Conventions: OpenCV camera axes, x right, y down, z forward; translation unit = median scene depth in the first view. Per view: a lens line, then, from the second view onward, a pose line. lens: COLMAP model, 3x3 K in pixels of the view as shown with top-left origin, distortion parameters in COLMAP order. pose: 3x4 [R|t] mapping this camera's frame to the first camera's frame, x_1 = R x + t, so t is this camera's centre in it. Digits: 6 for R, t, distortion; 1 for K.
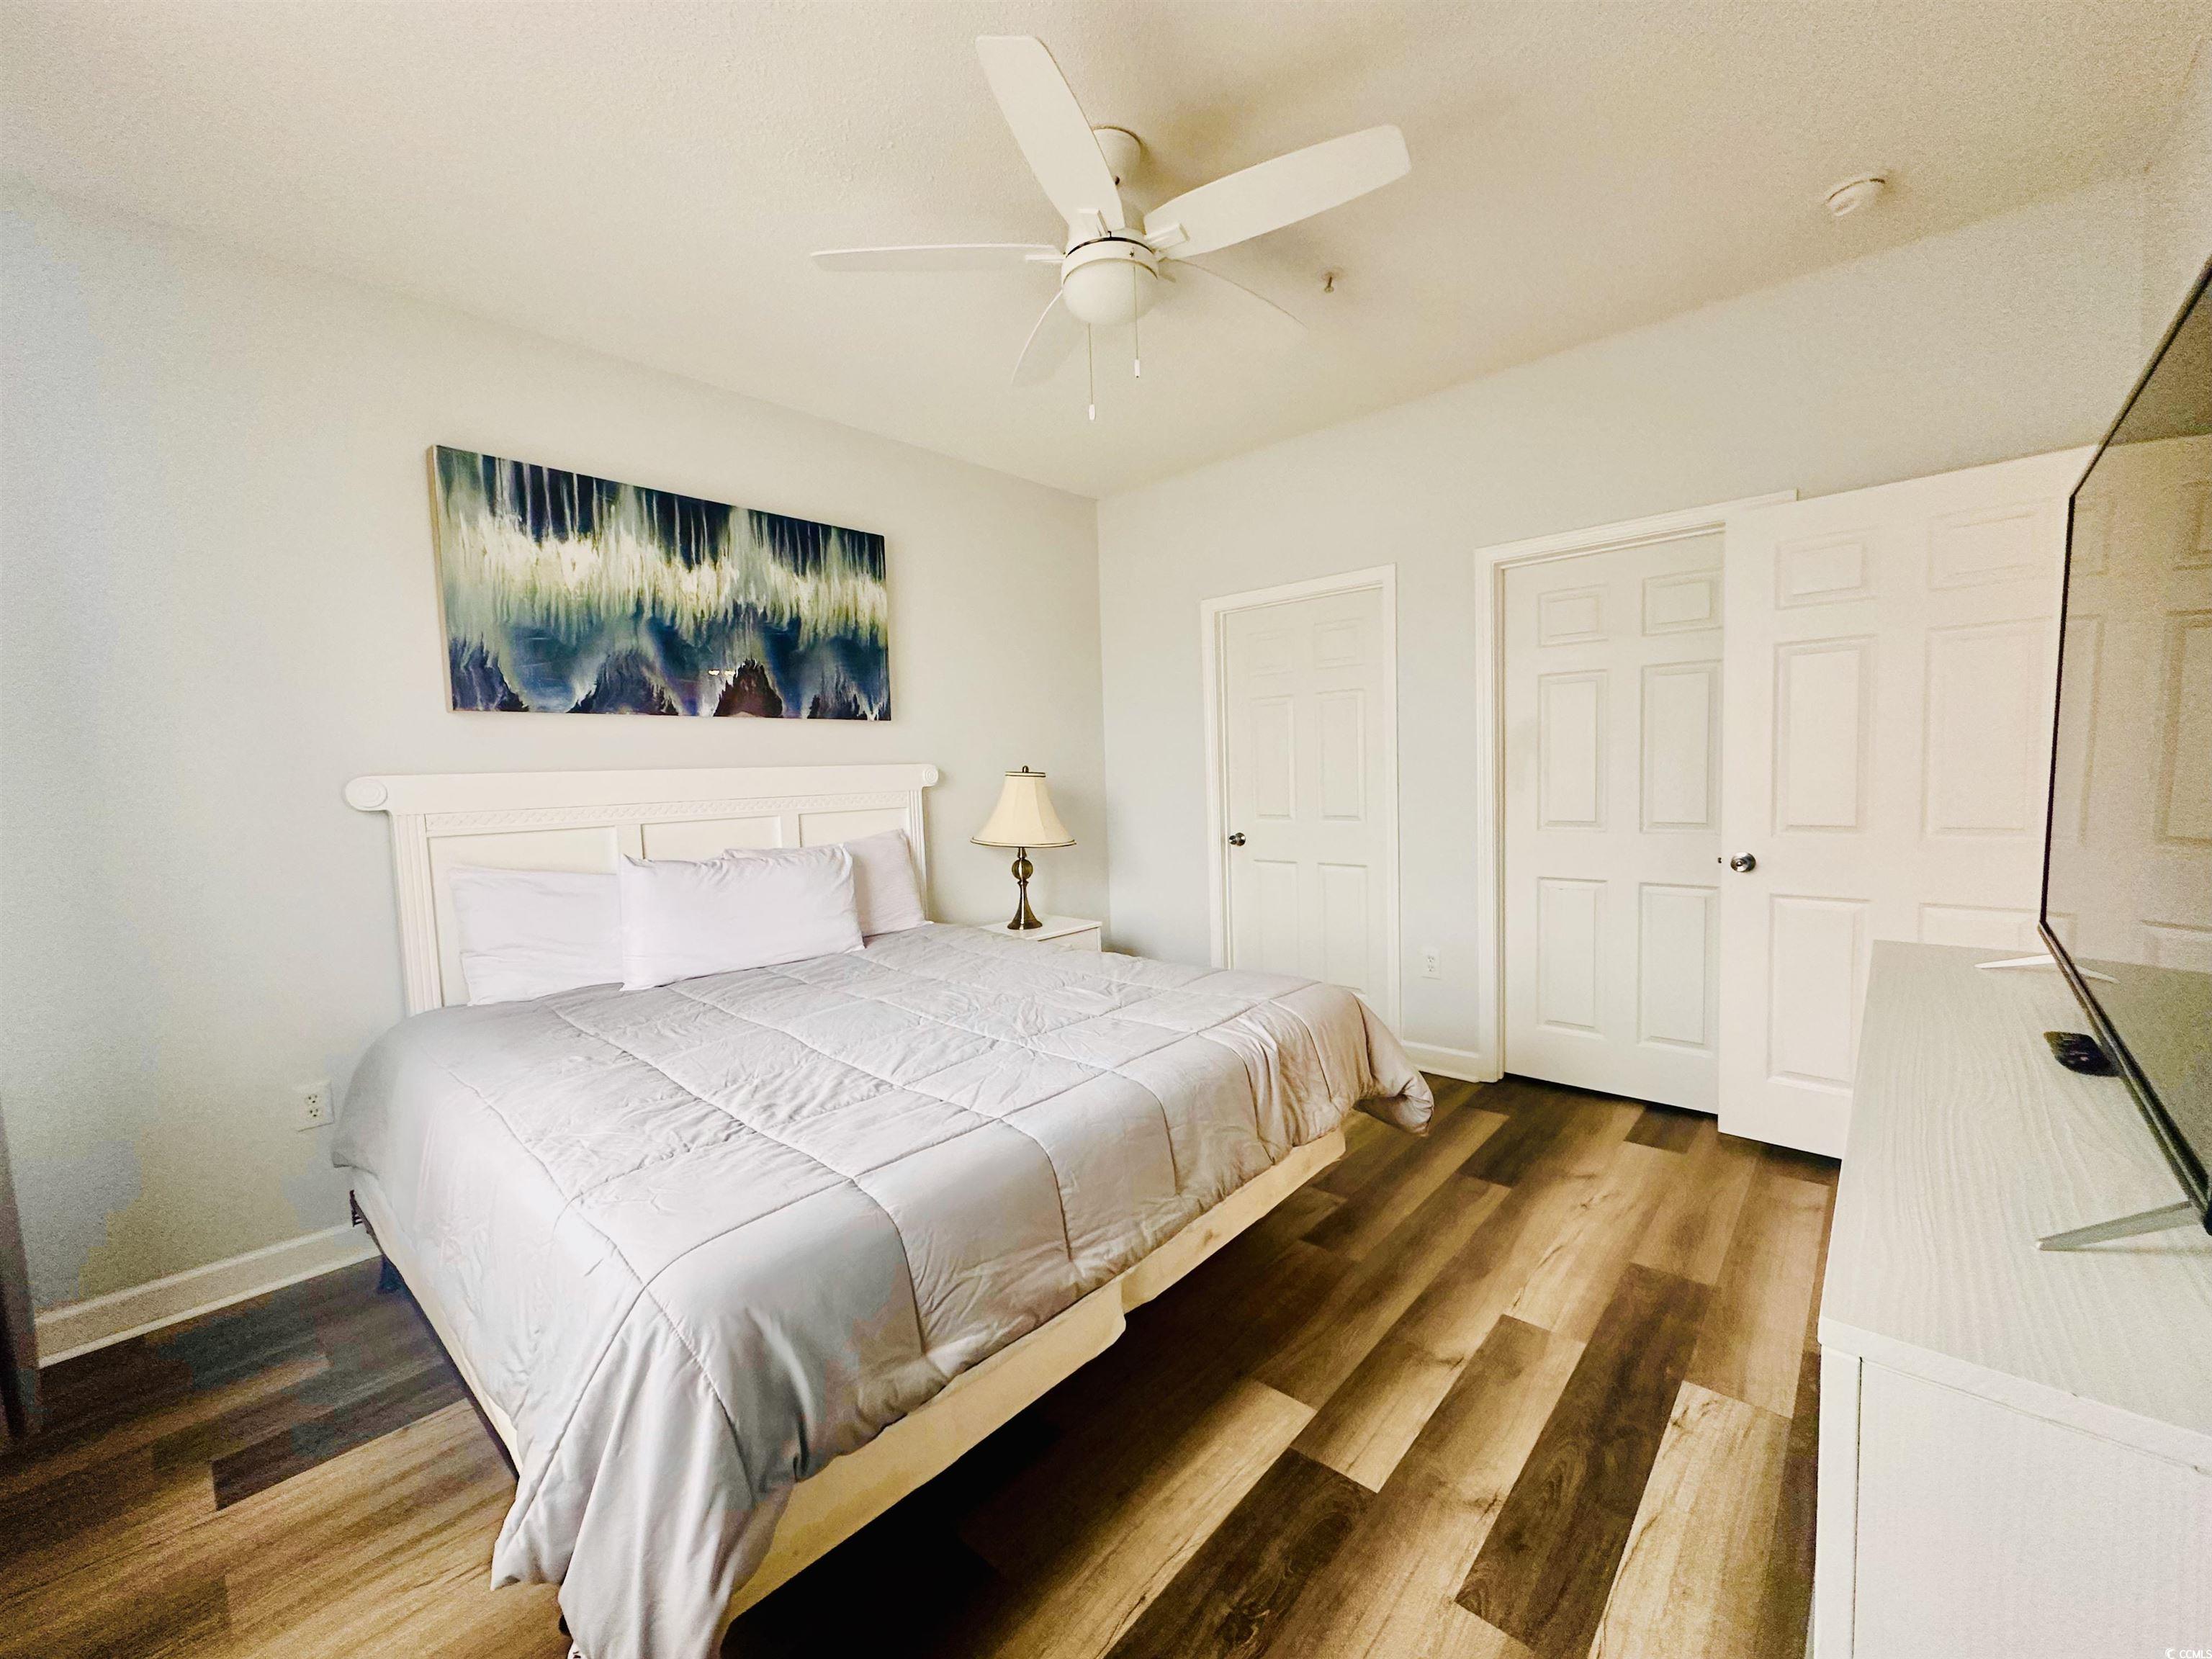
lens RADIAL K [[884.7, 0, 1106.6], [0, 884.7, 829.2], [0, 0, 1]] dist [-0.003509, 0.001158]
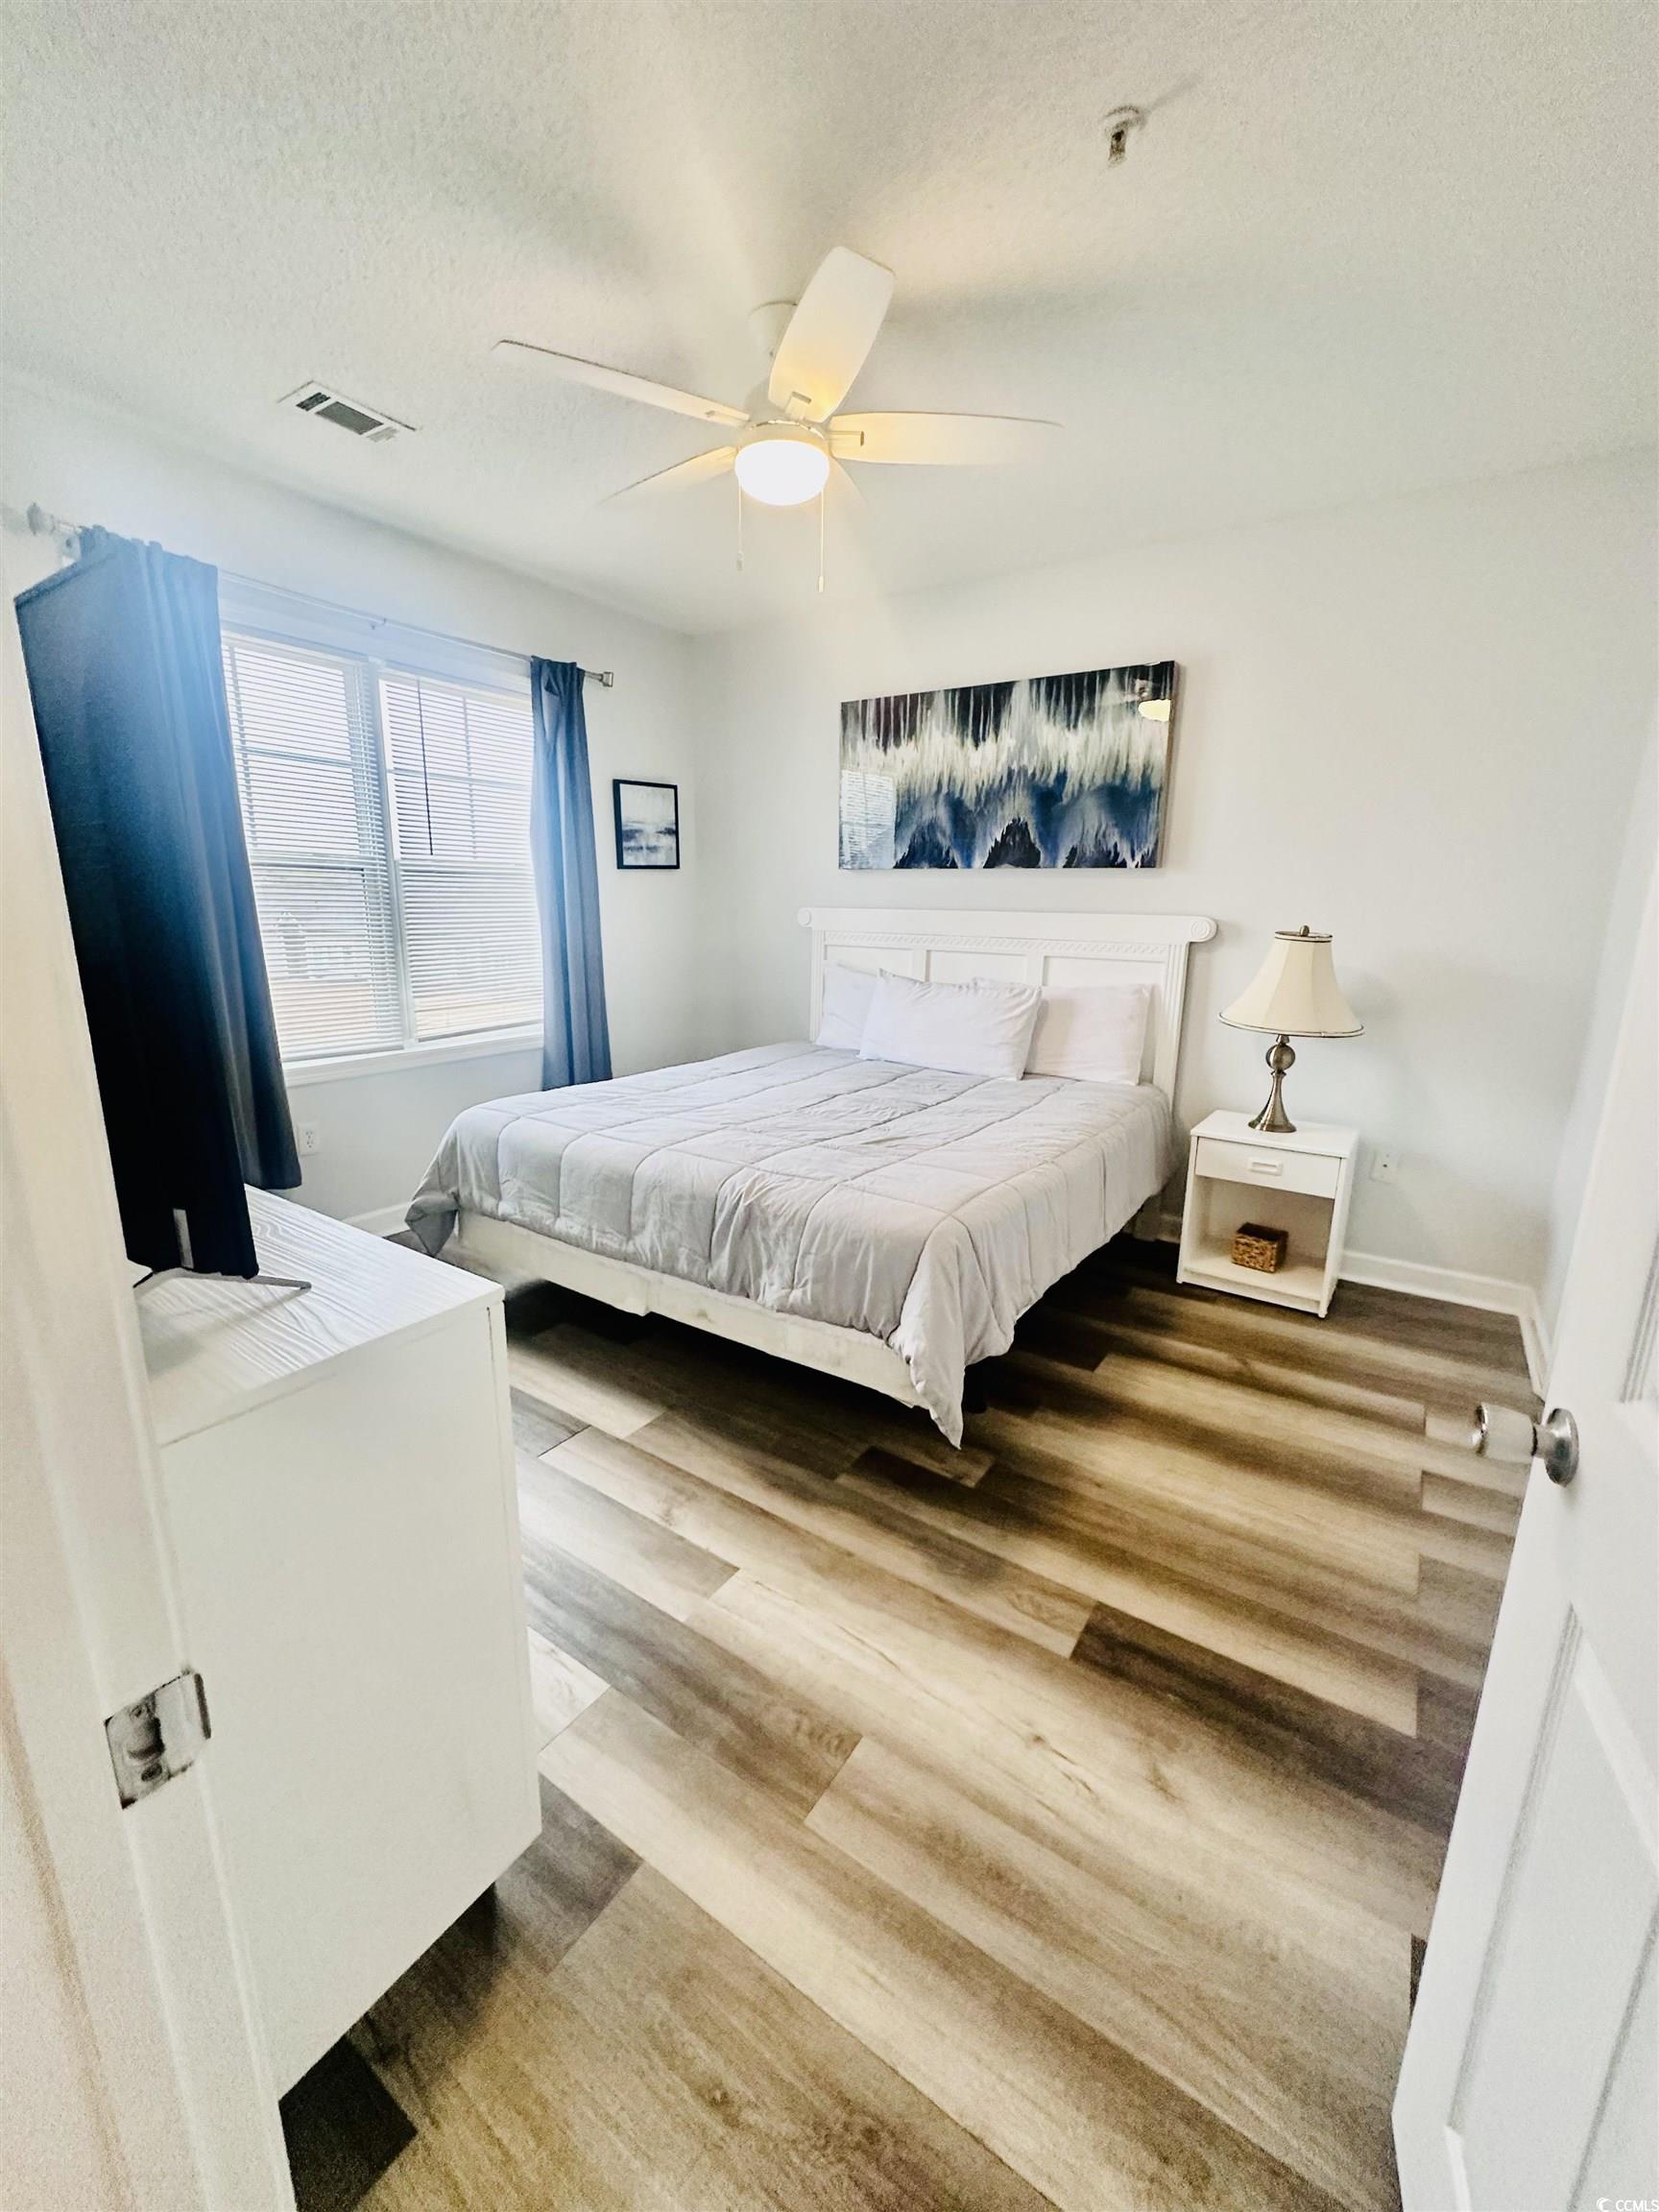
lens RADIAL K [[884.7, 0, 830.8], [0, 884.7, 1108.1], [0, 0, 1]] dist [-0.003509, 0.001158]
pose [[0.134168, 0.260261, -0.956171, 0.820104], [-0.087411, 0.964242, 0.250193, -0.097572], [0.987096, 0.050012, 0.152121, 0.631977]]
